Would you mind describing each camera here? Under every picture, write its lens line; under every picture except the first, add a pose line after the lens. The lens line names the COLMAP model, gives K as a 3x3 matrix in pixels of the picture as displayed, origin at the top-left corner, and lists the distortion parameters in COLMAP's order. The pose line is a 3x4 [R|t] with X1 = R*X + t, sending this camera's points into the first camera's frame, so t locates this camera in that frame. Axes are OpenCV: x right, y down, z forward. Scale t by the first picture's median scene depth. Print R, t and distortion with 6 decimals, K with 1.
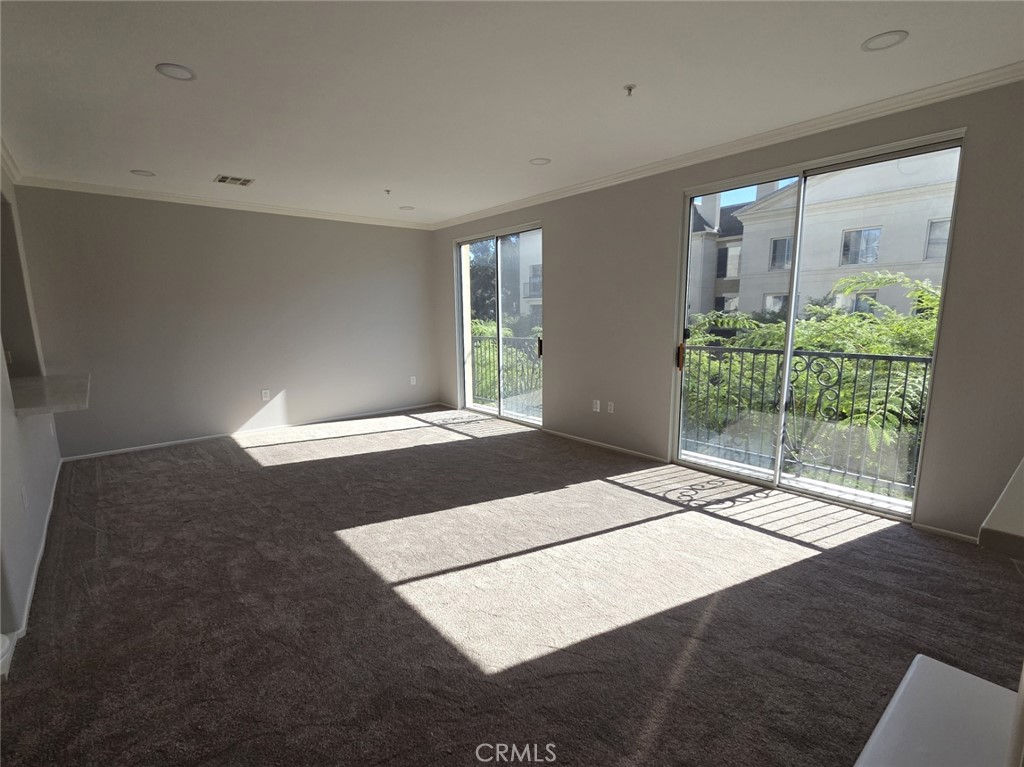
lens RADIAL K [[467.1, 0, 518.8], [0, 467.1, 383.9], [0, 0, 1]] dist [0.003986, -0.002073]
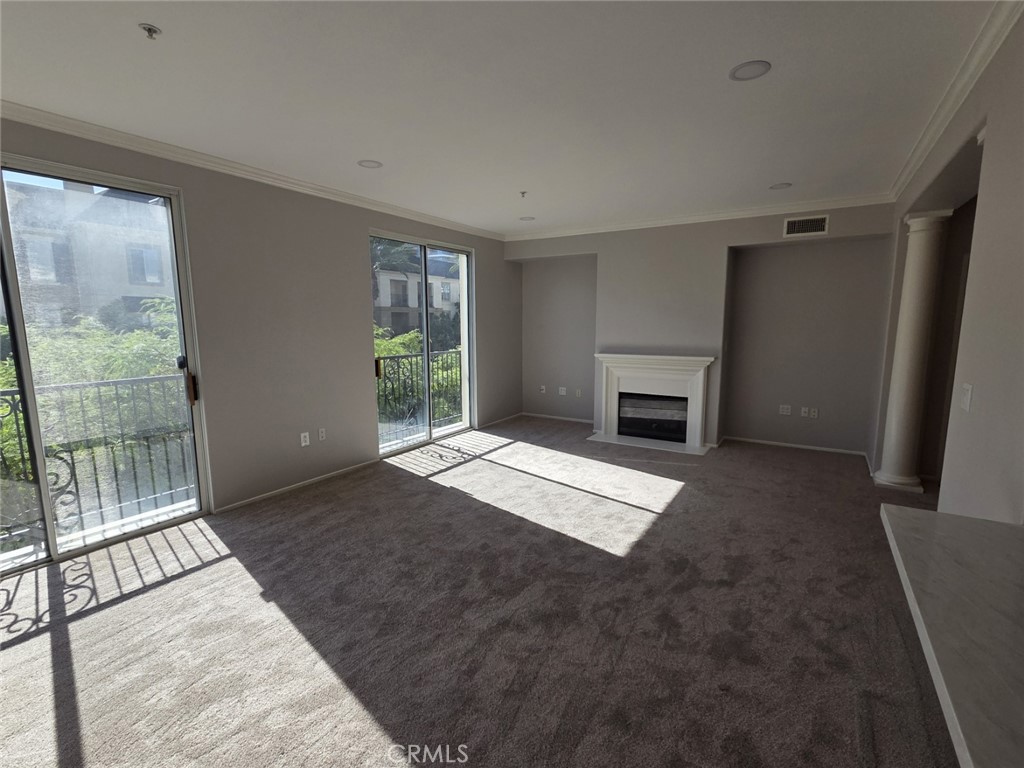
lens RADIAL K [[467.1, 0, 522.2], [0, 467.1, 381.5], [0, 0, 1]] dist [0.003986, -0.002073]
pose [[-0.266373, -0.106654, 0.957951, -0.924863], [0.164178, 0.974315, 0.154128, -0.146137], [-0.949785, 0.198330, -0.242021, 1.049493]]
